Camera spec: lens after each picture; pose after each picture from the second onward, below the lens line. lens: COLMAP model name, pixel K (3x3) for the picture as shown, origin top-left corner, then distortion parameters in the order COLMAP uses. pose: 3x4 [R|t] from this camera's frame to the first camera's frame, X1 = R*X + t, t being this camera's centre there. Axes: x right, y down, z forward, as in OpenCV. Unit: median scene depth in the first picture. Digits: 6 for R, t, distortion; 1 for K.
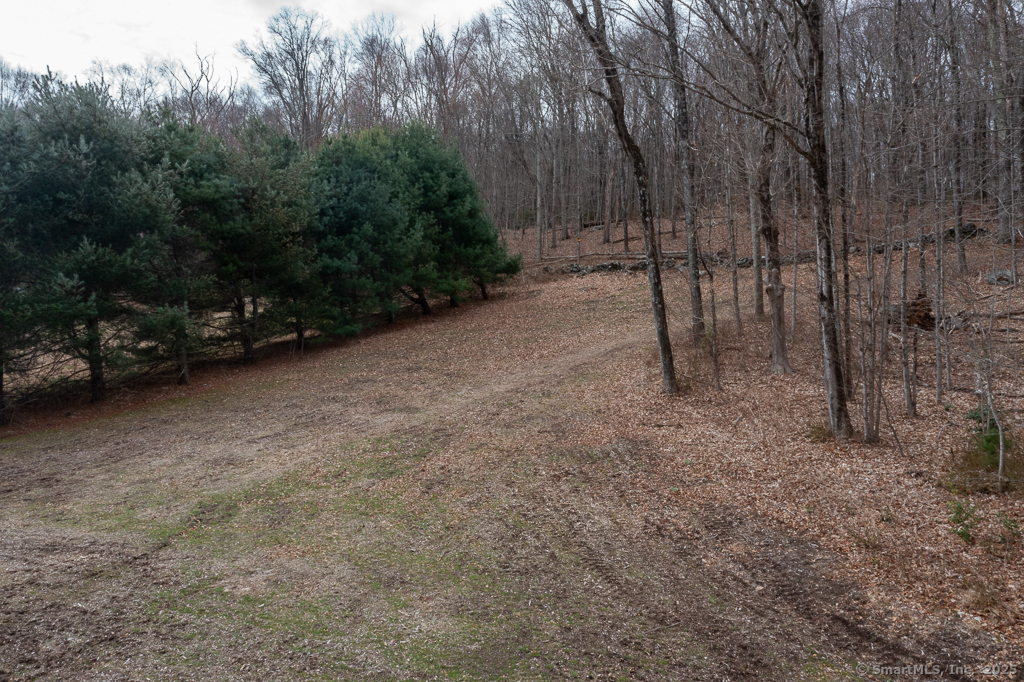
lens RADIAL K [[802.8, 0, 512.0], [0, 802.8, 341.0], [0, 0, 1]] dist [-0.015642, -0.008658]
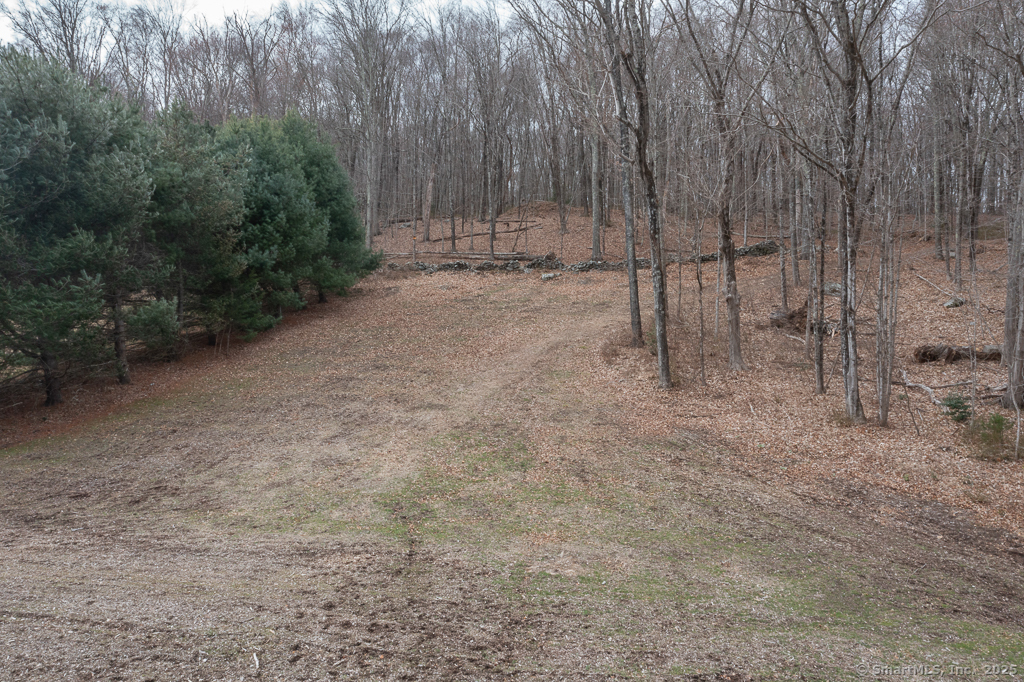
lens RADIAL K [[787.2, 0, 512.0], [0, 787.2, 341.0], [0, 0, 1]] dist [-0.026165, 0.000381]
pose [[0.957599, 0.004194, 0.288076, -0.351114], [-0.006667, 0.999949, 0.007606, -0.009804], [-0.288029, -0.009204, 0.957577, -0.013645]]
